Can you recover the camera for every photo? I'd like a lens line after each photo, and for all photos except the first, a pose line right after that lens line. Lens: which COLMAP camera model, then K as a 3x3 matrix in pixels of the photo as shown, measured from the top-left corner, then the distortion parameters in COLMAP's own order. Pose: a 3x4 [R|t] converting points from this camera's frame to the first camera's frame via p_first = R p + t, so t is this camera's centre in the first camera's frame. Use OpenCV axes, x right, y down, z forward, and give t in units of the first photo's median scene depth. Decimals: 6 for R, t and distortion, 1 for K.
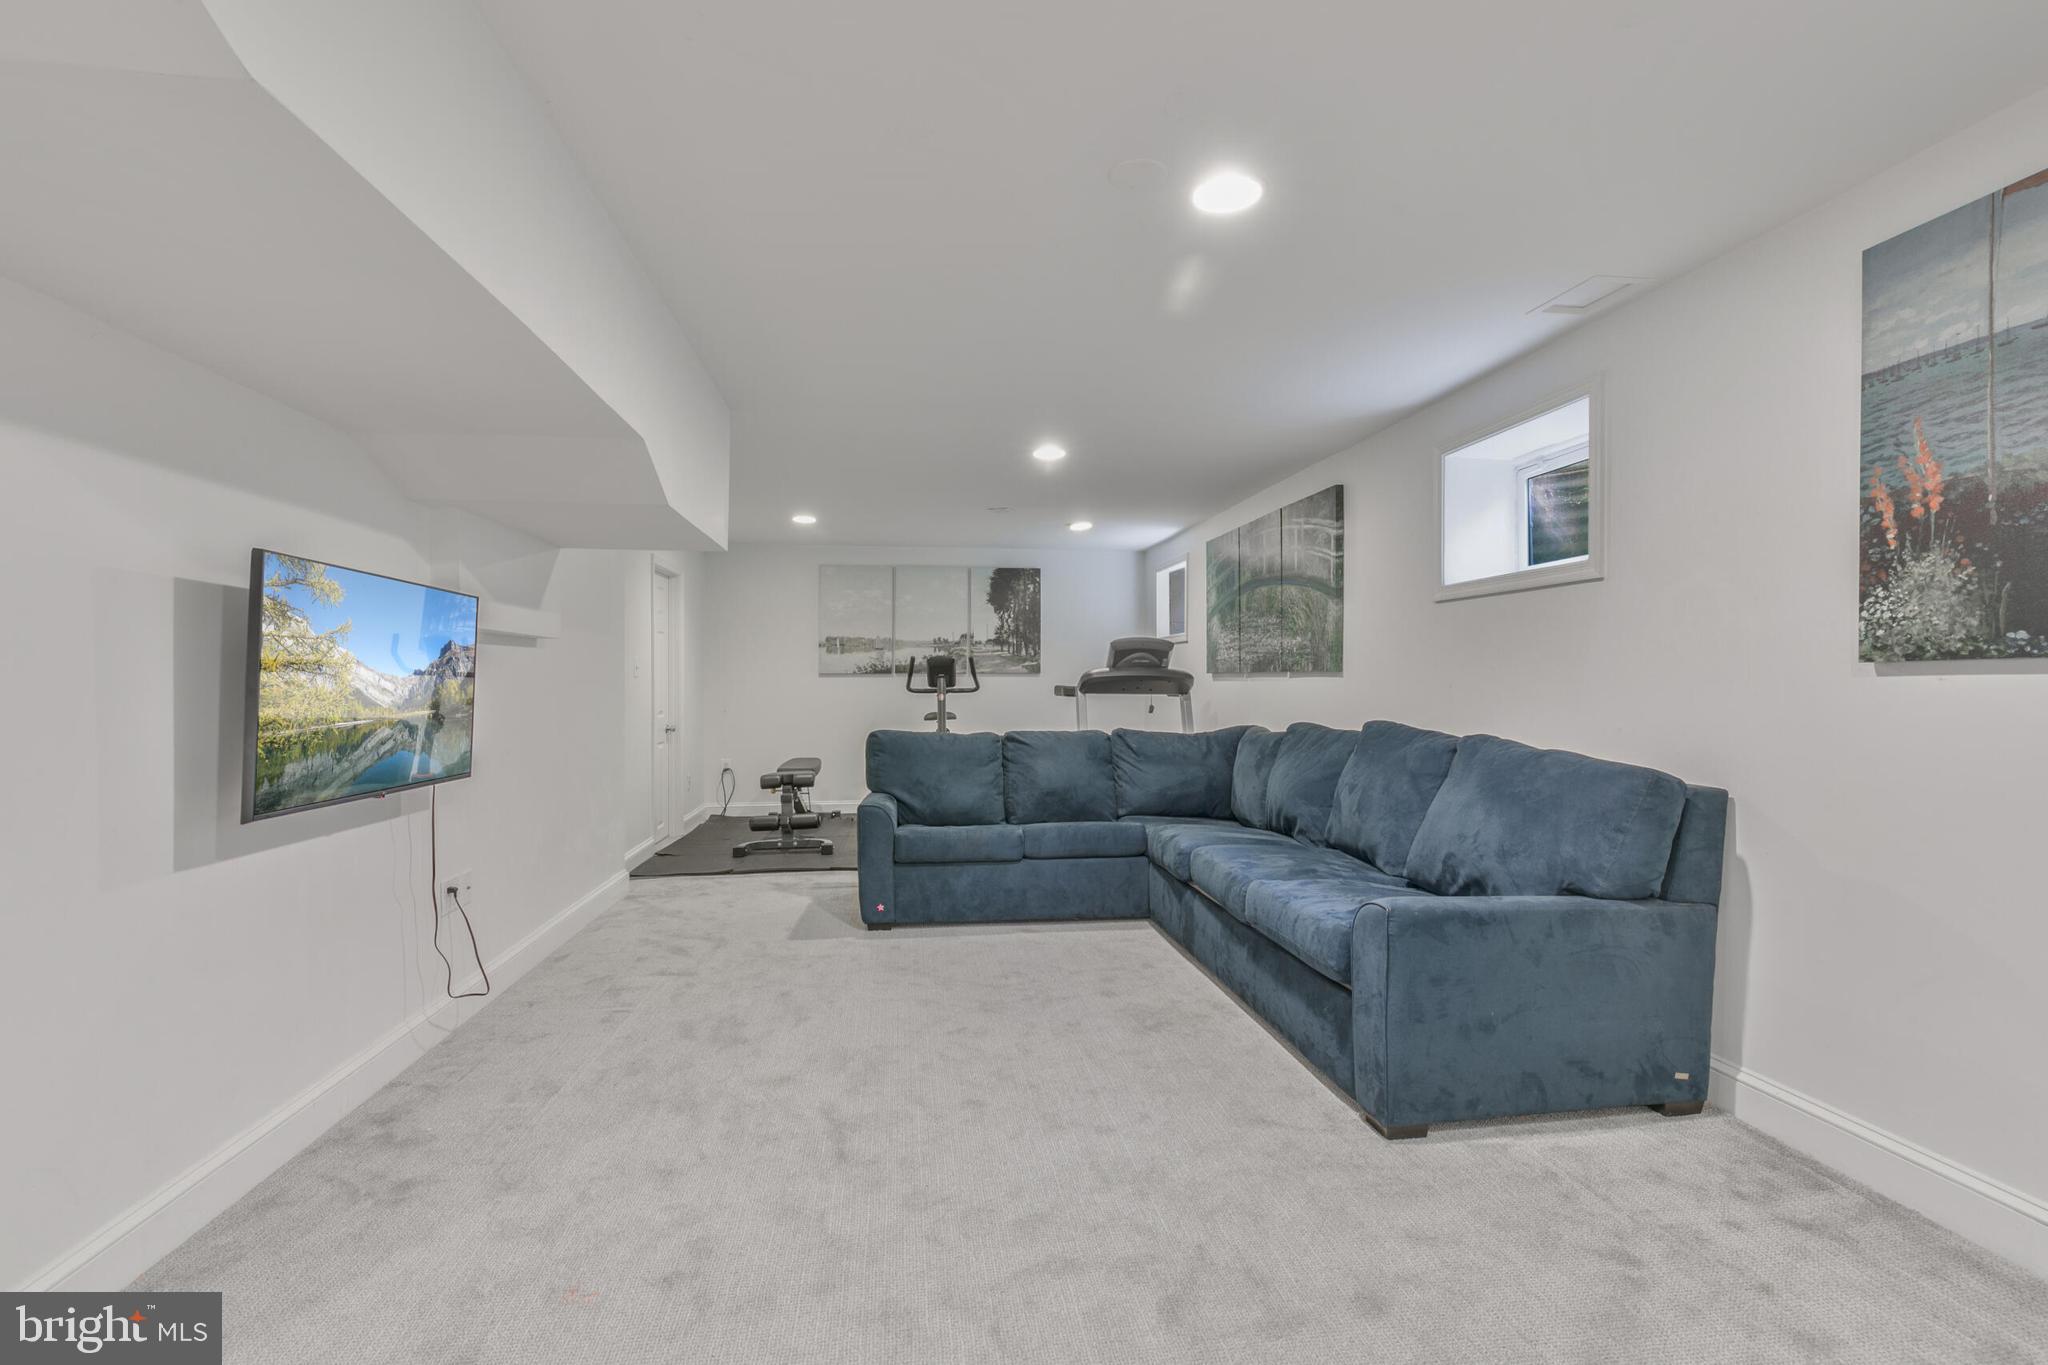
lens RADIAL K [[925.3, 0, 1028.2], [0, 925.3, 677.1], [0, 0, 1]] dist [0.002831, 0.000406]
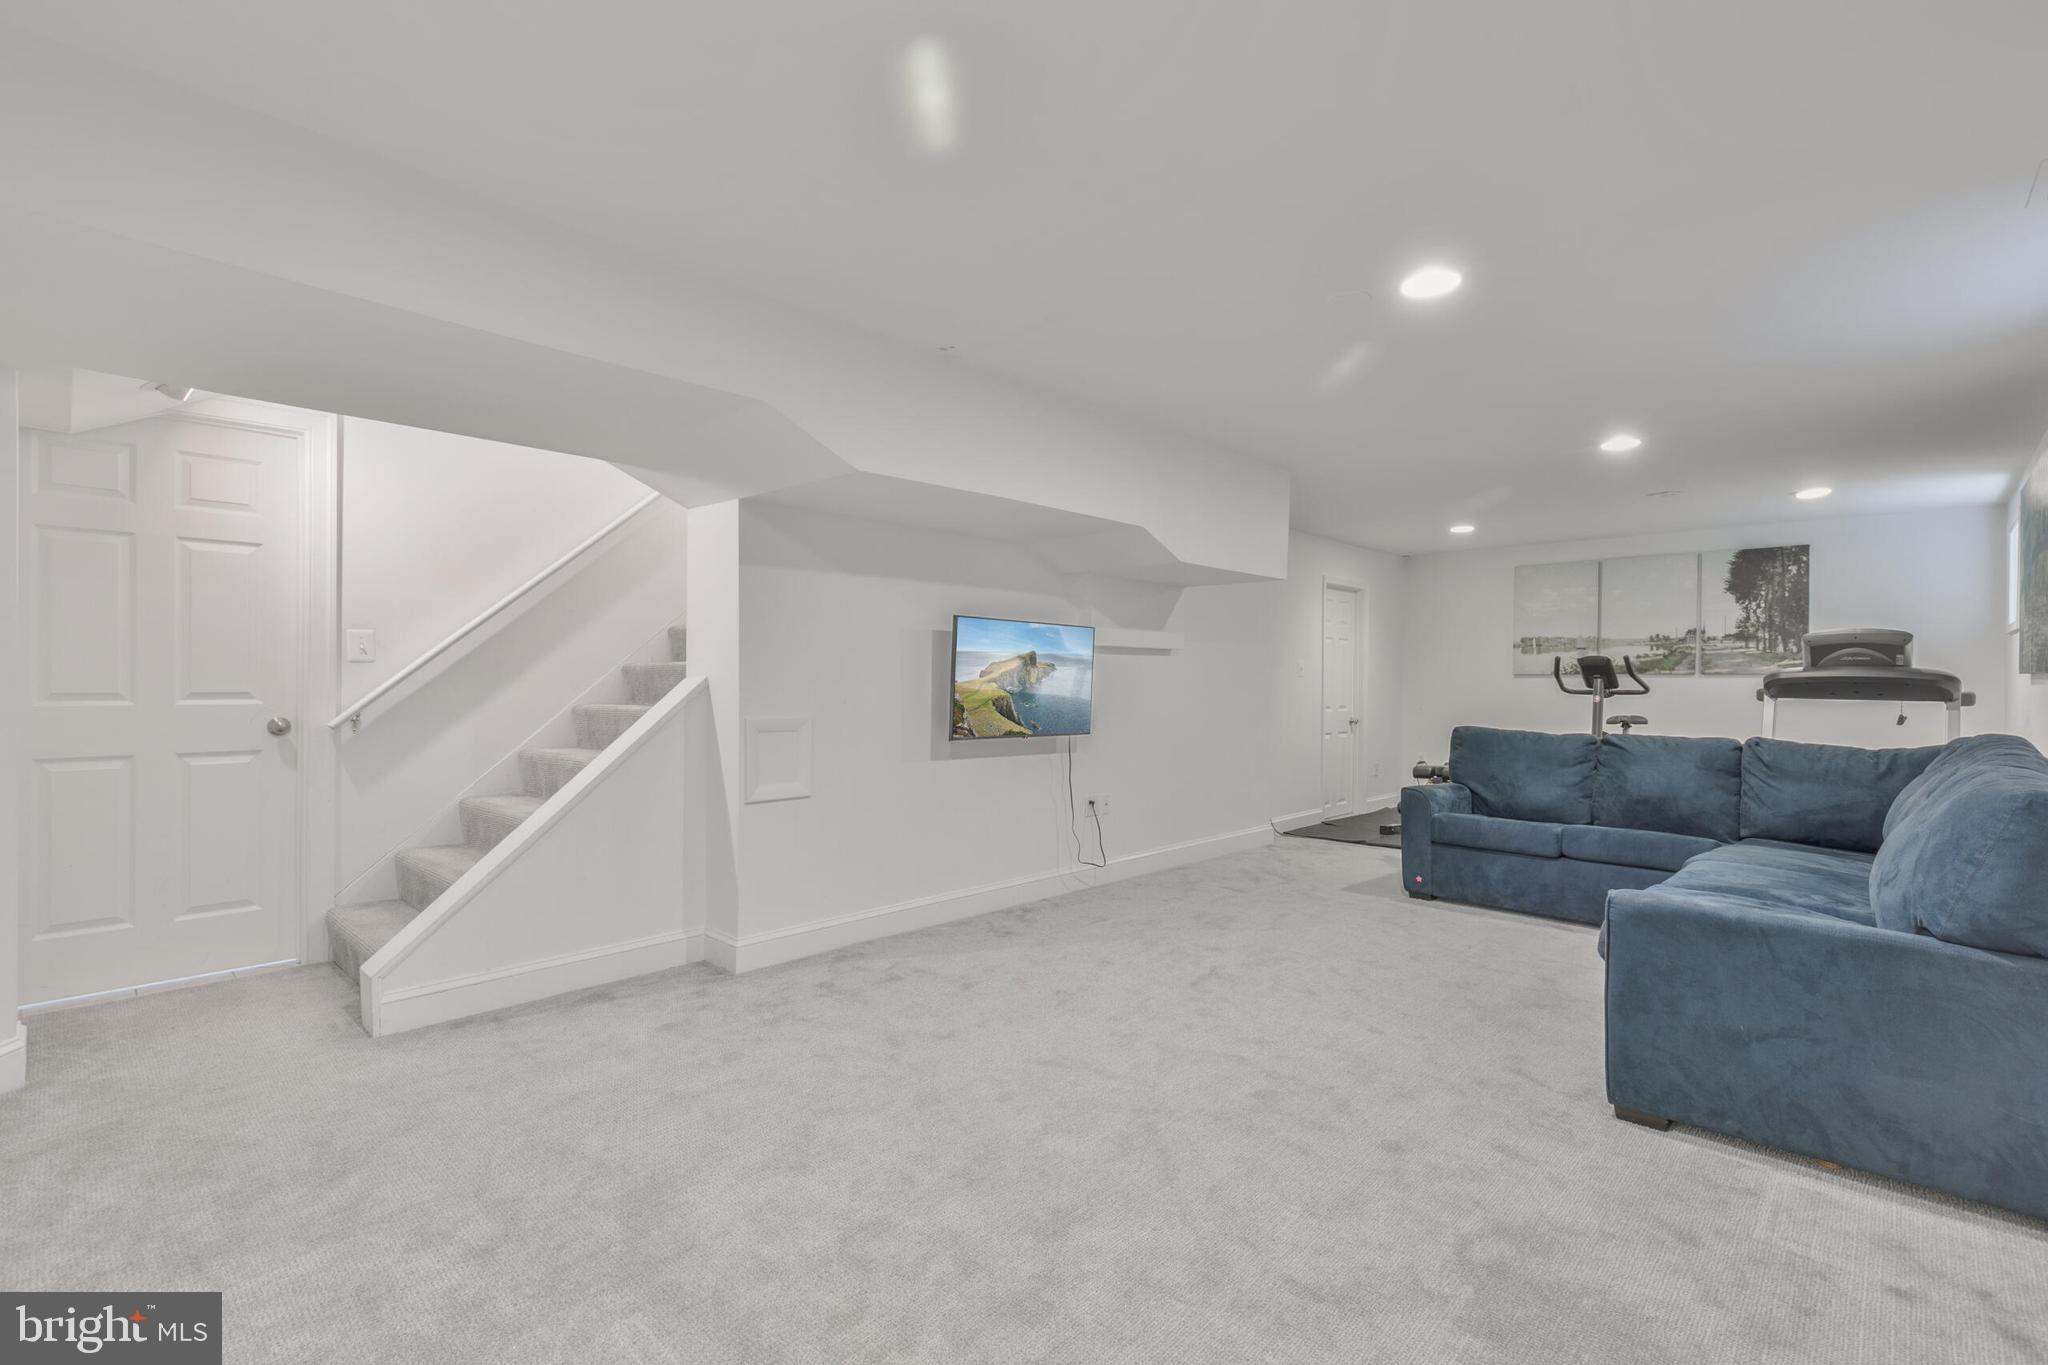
lens RADIAL K [[925.3, 0, 992.8], [0, 925.3, 677.2], [0, 0, 1]] dist [0.002831, 0.000406]
pose [[0.601150, 0.002689, -0.799132, 0.375723], [-0.004733, 0.999989, -0.000196, 0.003107], [0.799122, 0.003900, 0.601156, -0.089697]]
